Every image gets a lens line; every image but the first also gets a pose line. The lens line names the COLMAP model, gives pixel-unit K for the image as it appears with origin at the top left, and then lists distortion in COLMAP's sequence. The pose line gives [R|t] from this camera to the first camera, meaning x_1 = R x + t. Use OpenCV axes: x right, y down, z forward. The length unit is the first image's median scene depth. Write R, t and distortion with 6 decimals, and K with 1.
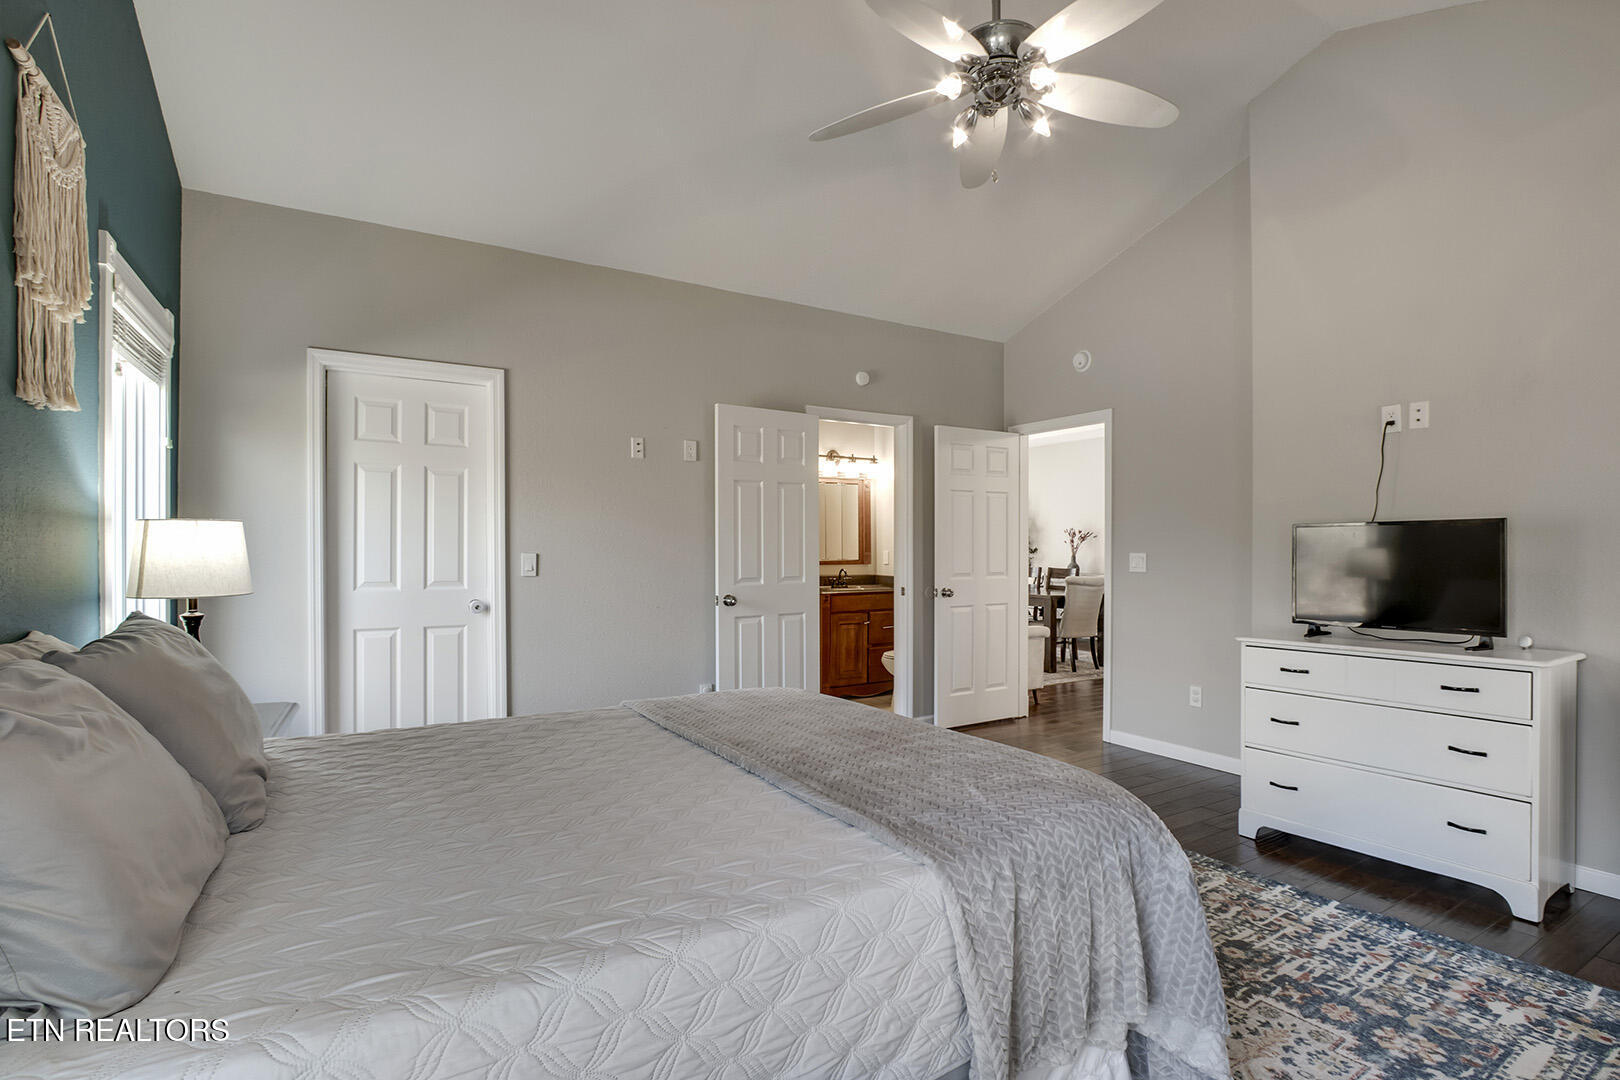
lens RADIAL K [[767.7, 0, 810.3], [0, 767.7, 550.0], [0, 0, 1]] dist [-0.023087, 0.002726]
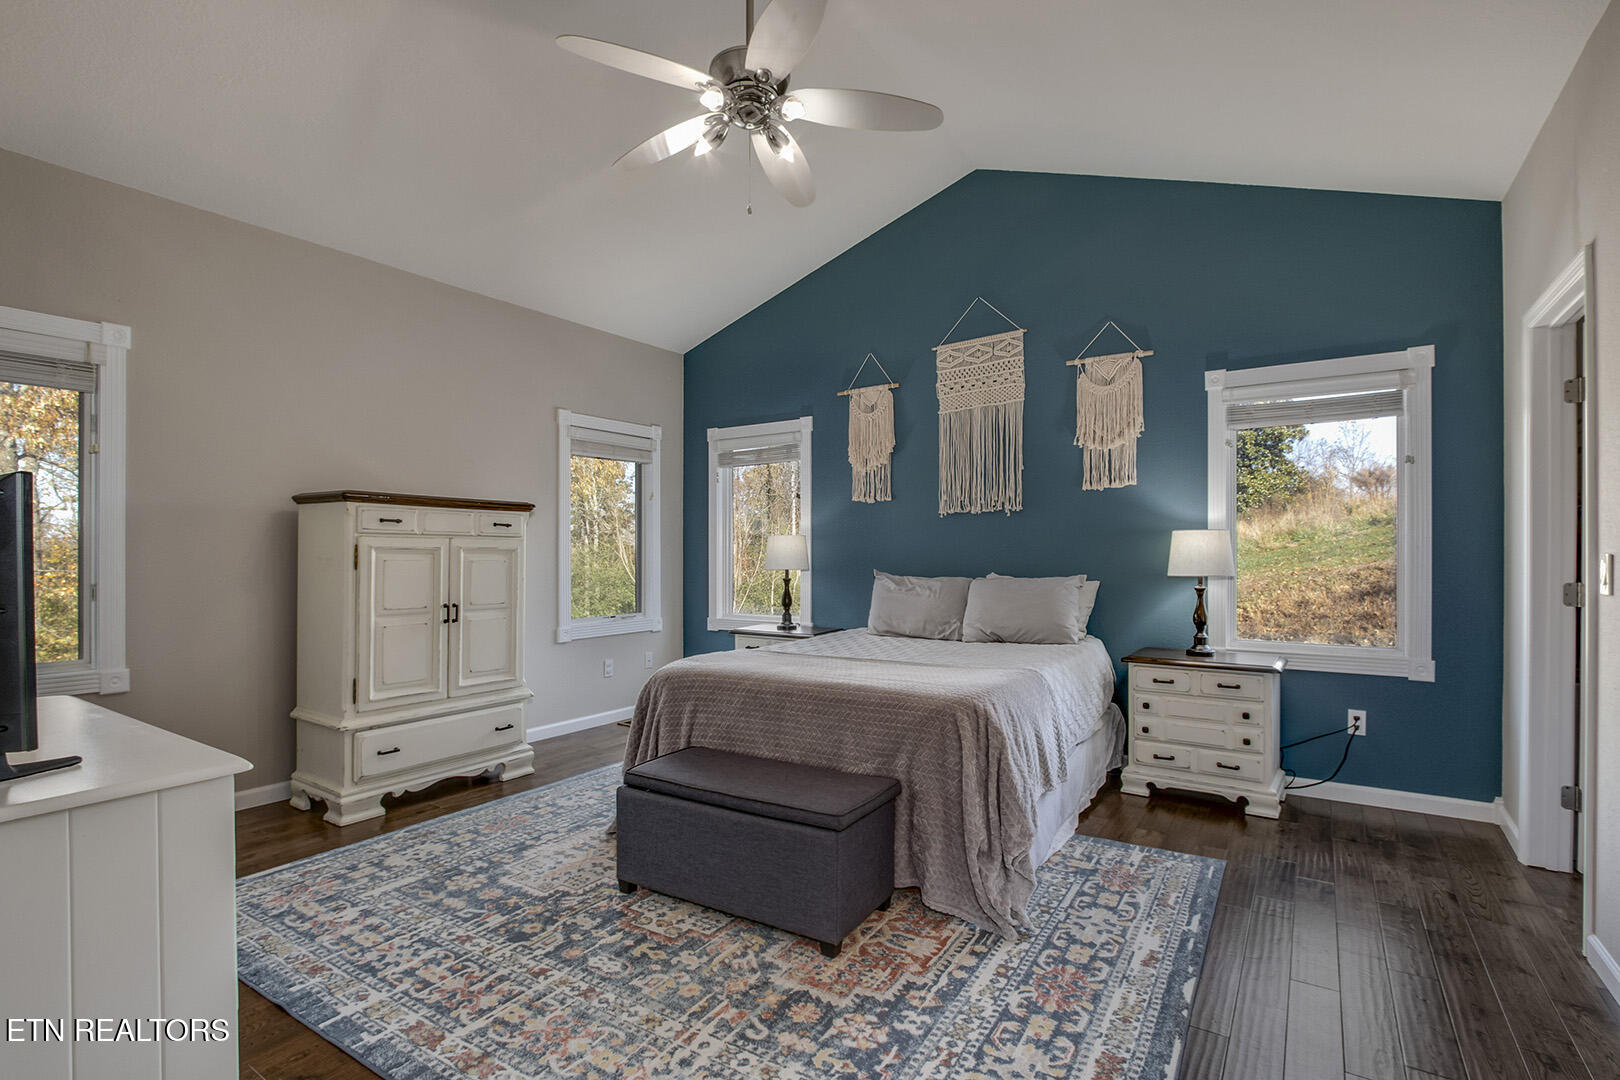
lens RADIAL K [[767.7, 0, 814.9], [0, 767.7, 549.1], [0, 0, 1]] dist [-0.023087, 0.002726]
pose [[-0.901257, -0.009000, -0.433191, 0.695264], [-0.005725, 0.999944, -0.008865, 0.007927], [0.433247, -0.005510, -0.901258, 2.219885]]
